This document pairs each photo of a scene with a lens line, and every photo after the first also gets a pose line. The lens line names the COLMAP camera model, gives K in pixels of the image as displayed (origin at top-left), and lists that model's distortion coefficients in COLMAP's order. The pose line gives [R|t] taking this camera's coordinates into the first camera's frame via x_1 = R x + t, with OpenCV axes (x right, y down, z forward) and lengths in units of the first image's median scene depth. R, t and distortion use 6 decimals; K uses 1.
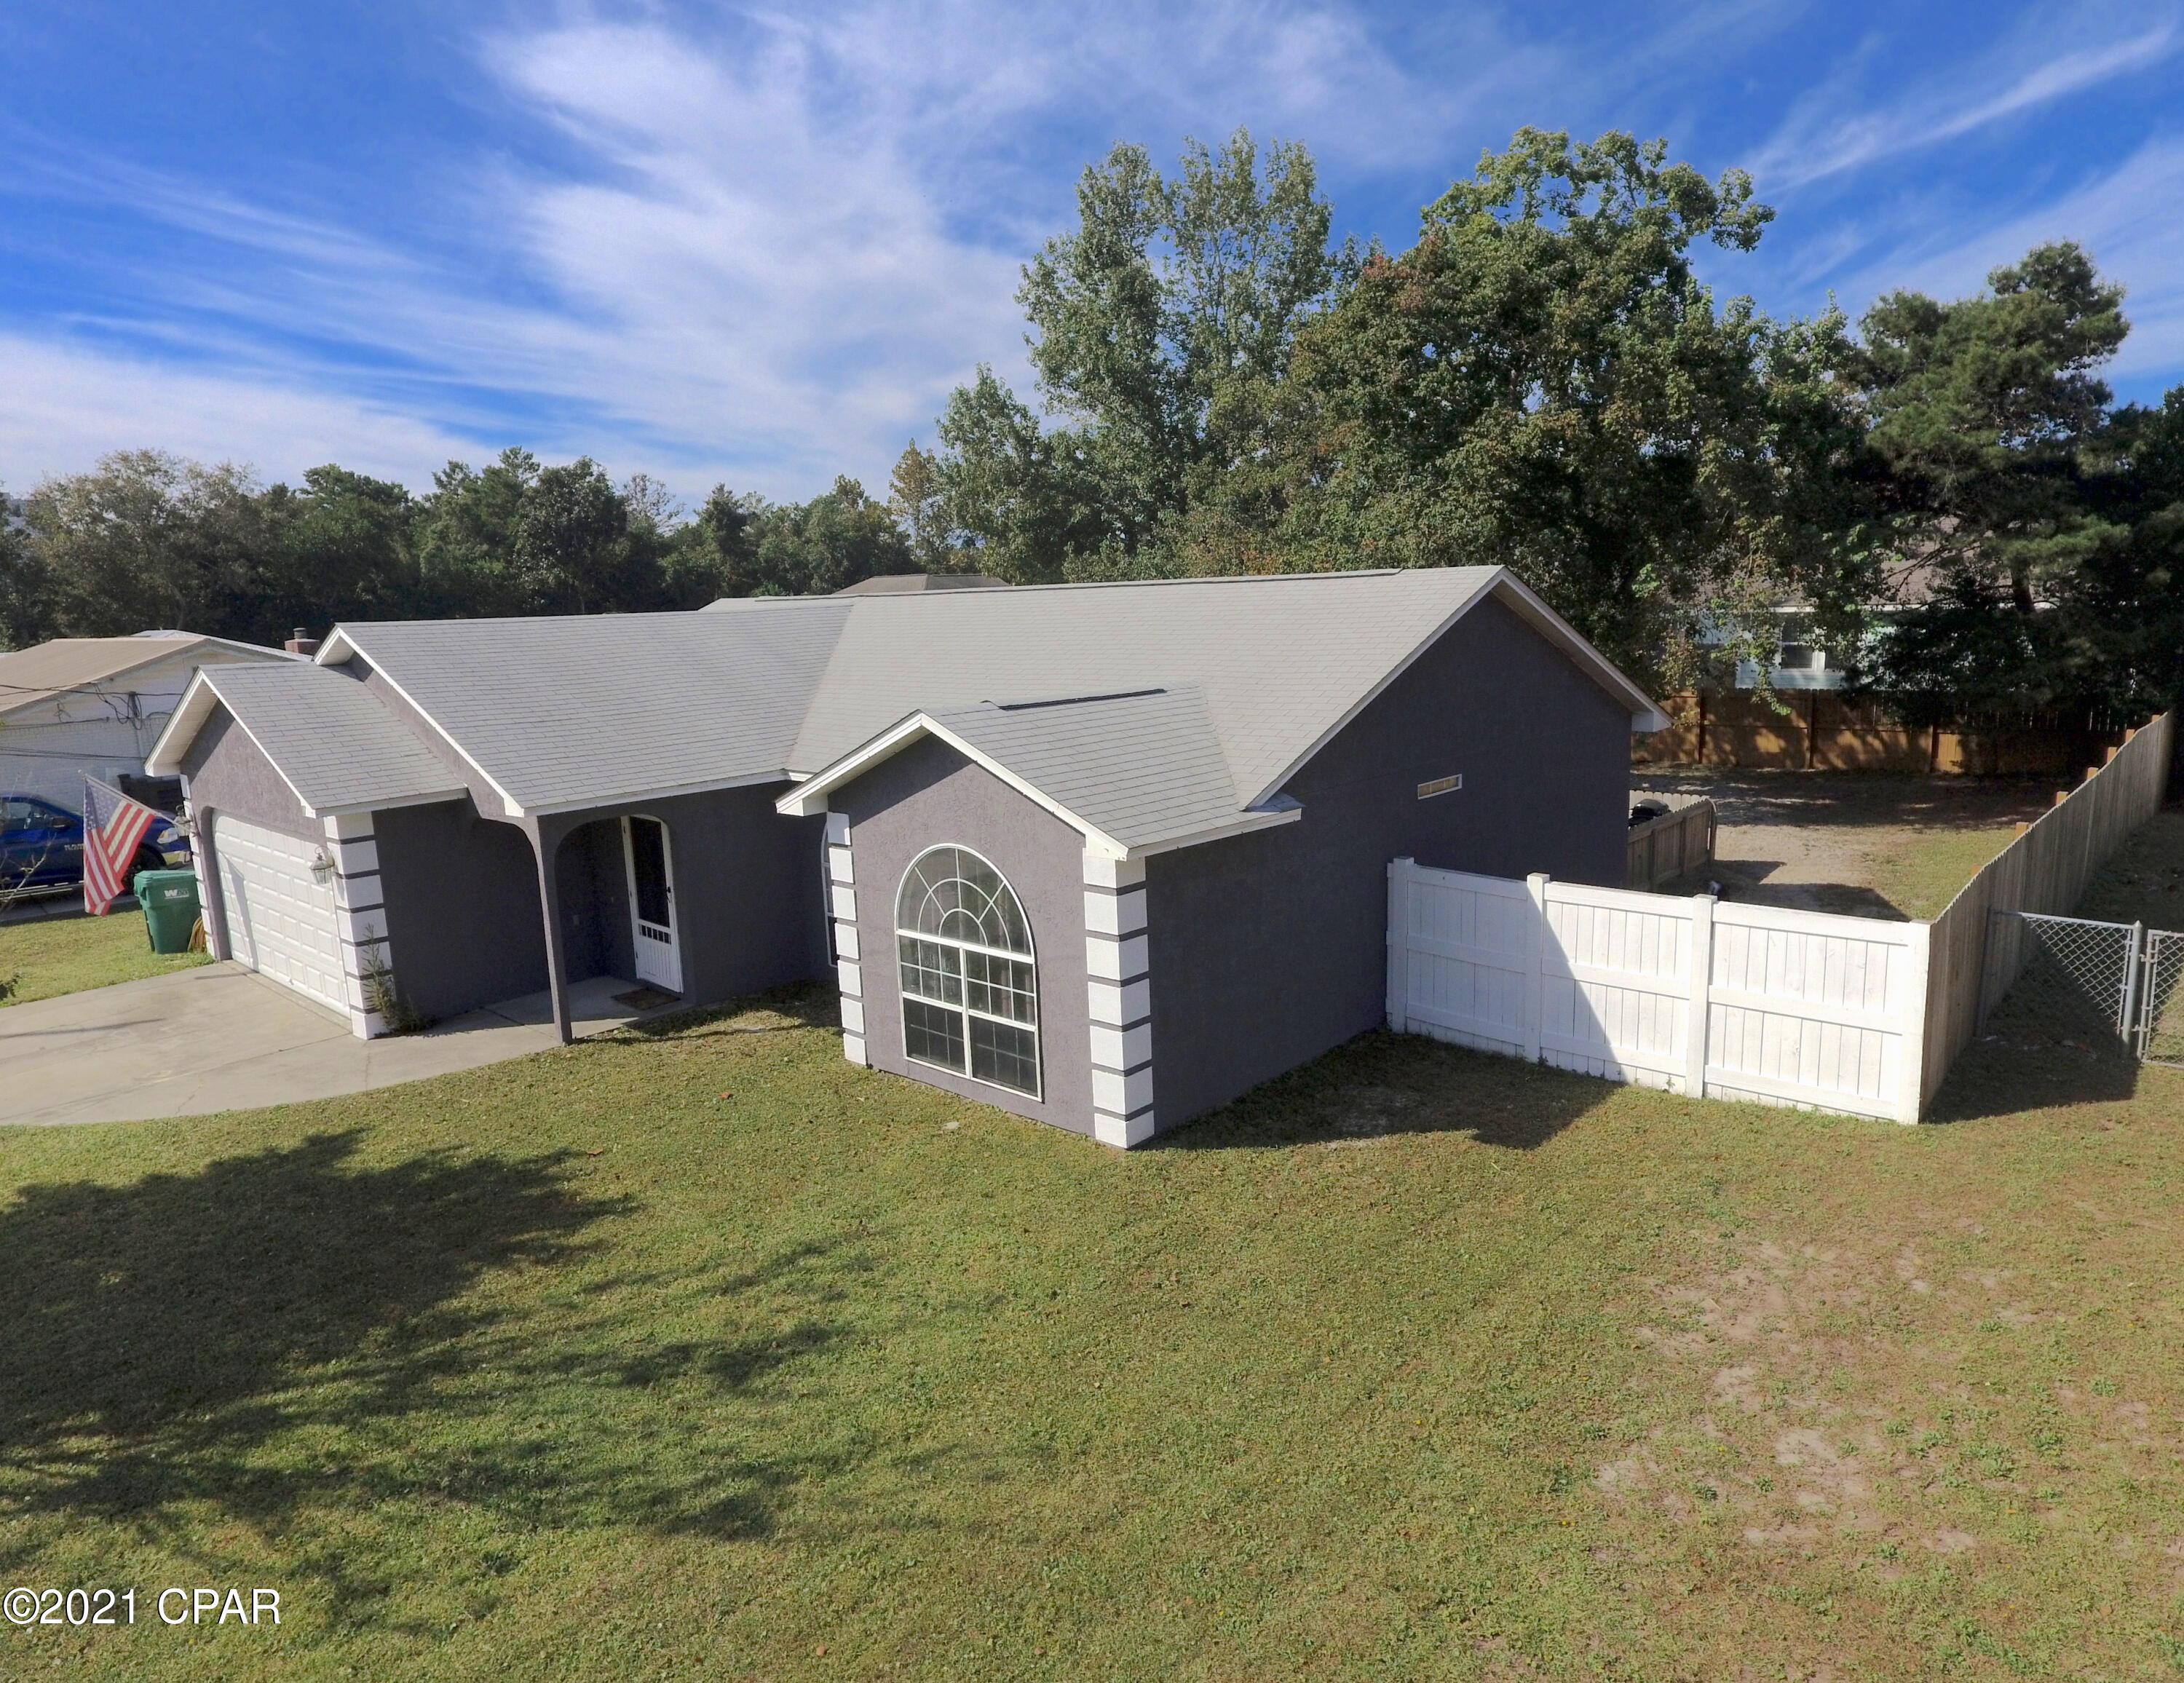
lens RADIAL K [[1290.2, 0, 1090.3], [0, 1290.2, 795.6], [0, 0, 1]] dist [-0.022202, 0.001945]
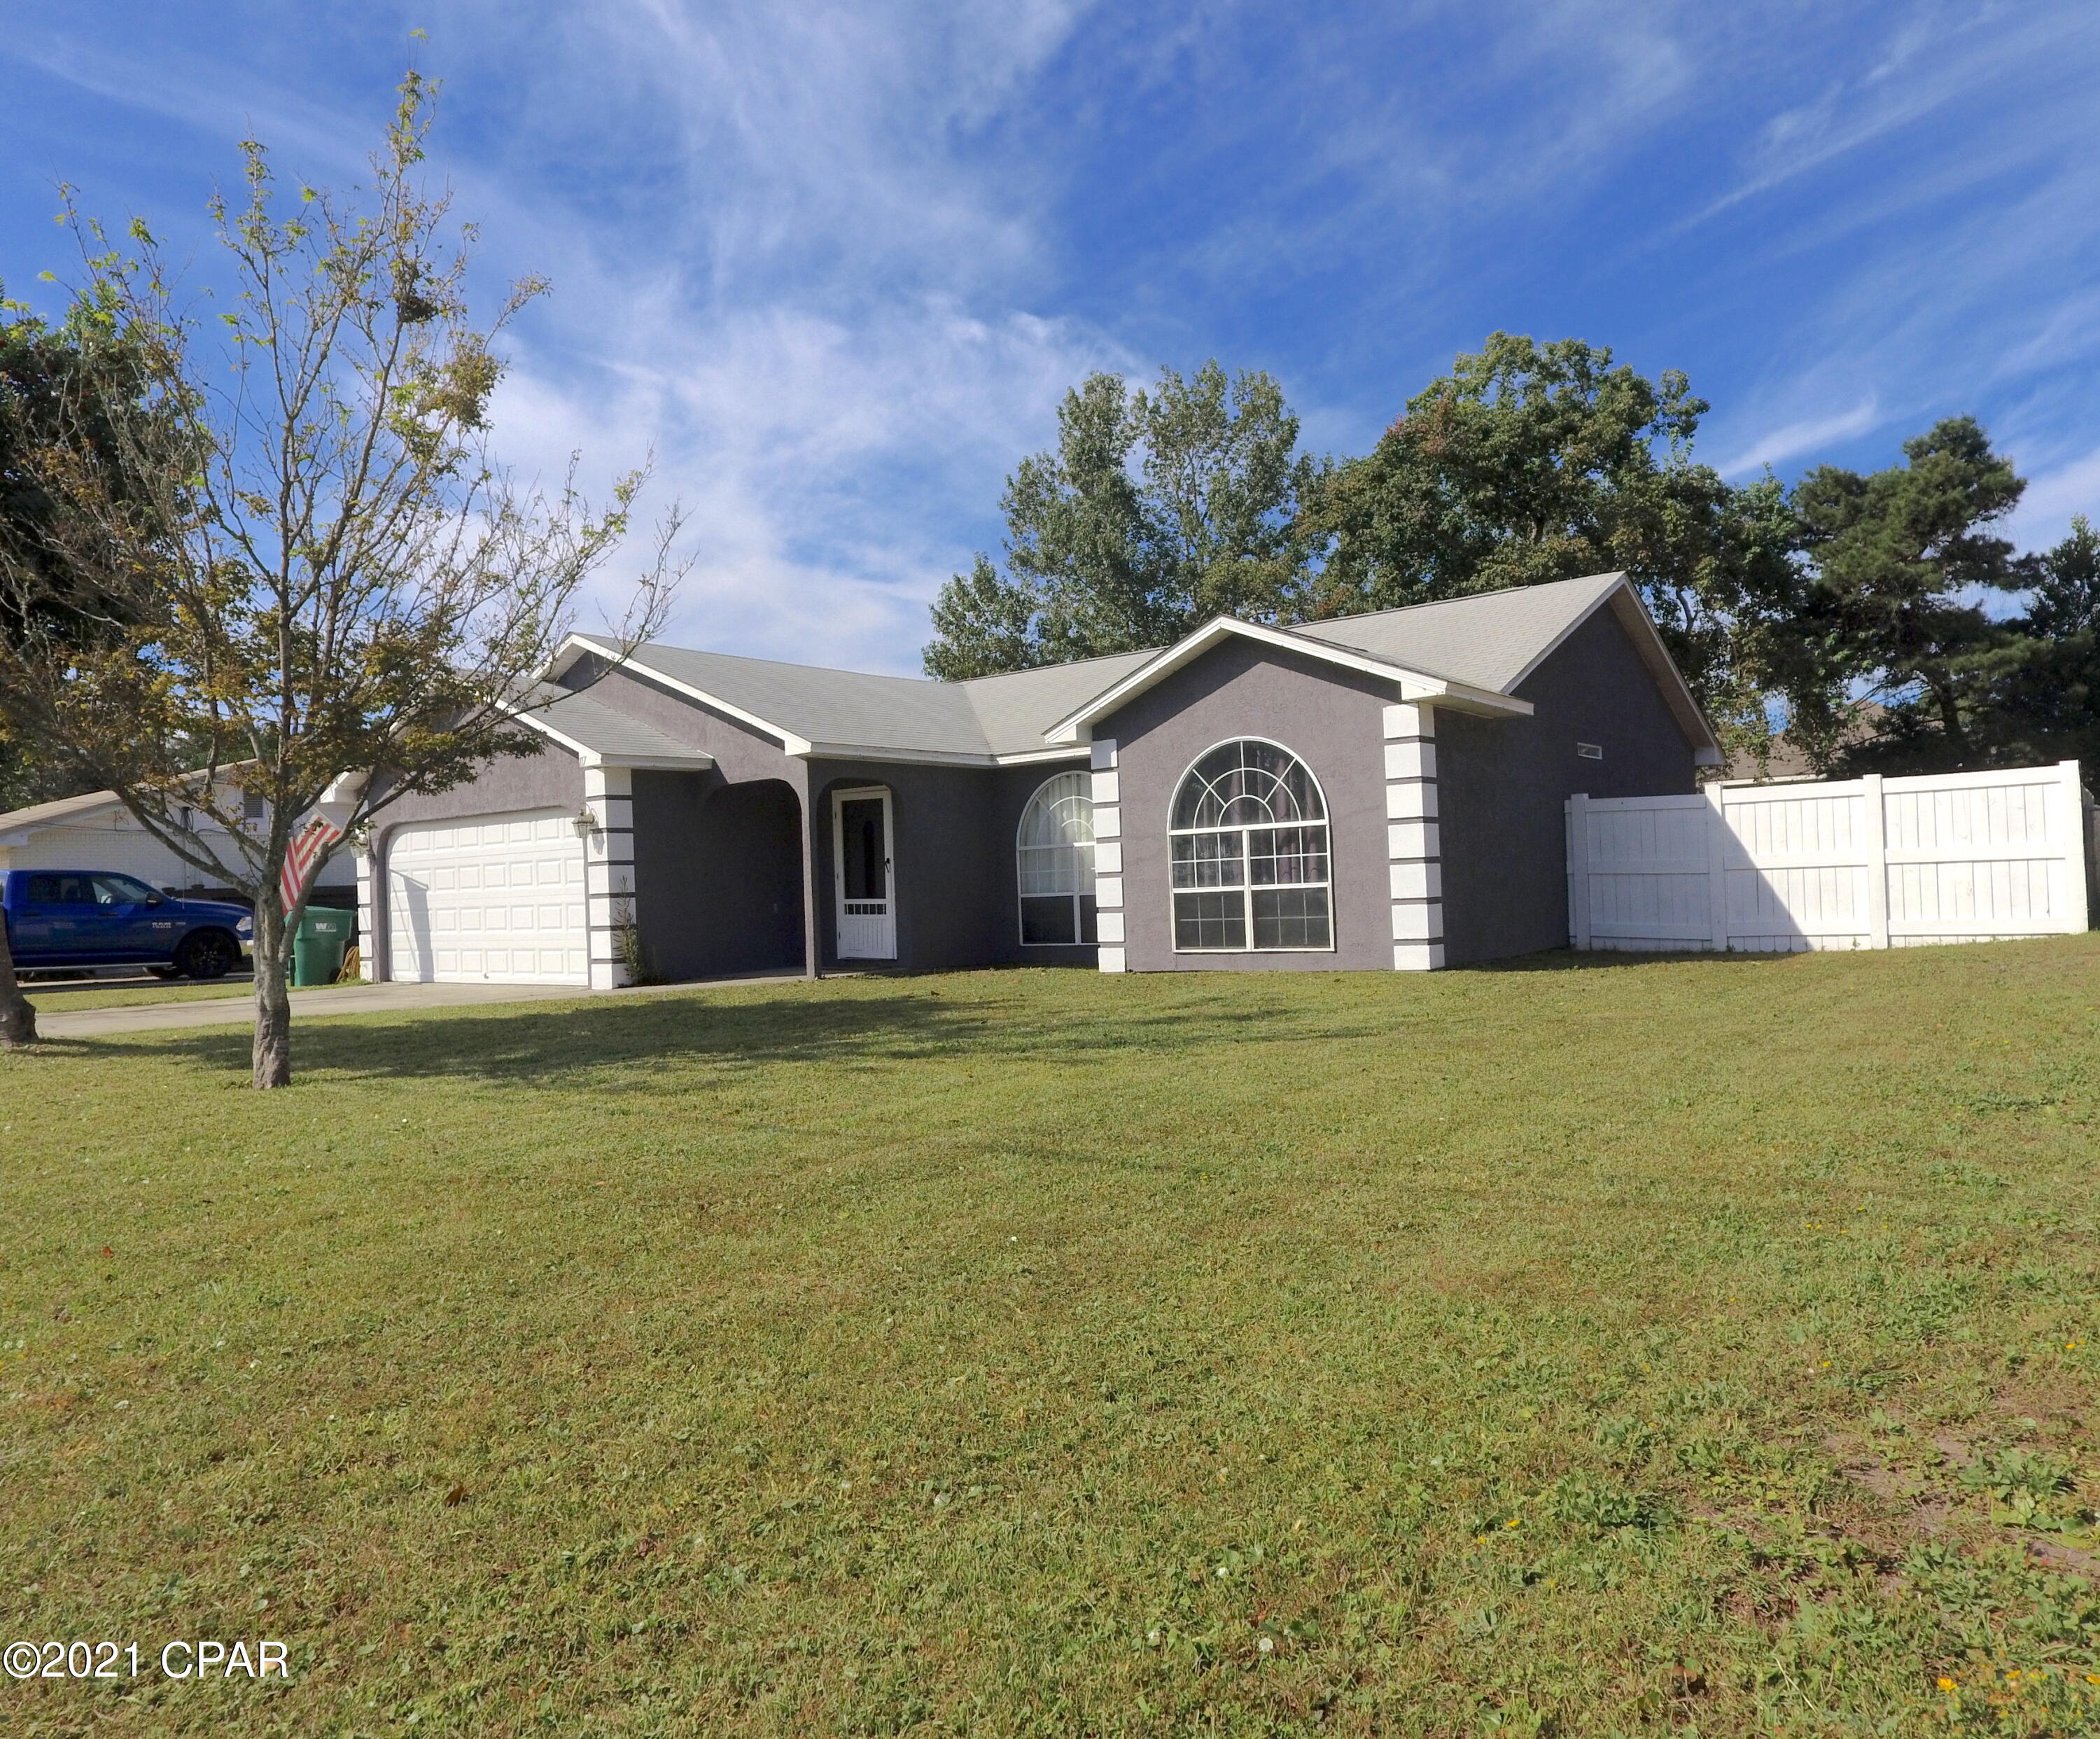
lens RADIAL K [[1315.1, 0, 1002.8], [0, 1315.1, 871.8], [0, 0, 1]] dist [-0.024843, -0.001737]
pose [[0.998146, 0.003566, 0.060754, -0.289527], [0.007121, 0.984581, -0.174785, 0.268246], [-0.060440, 0.174893, 0.982731, -0.089003]]
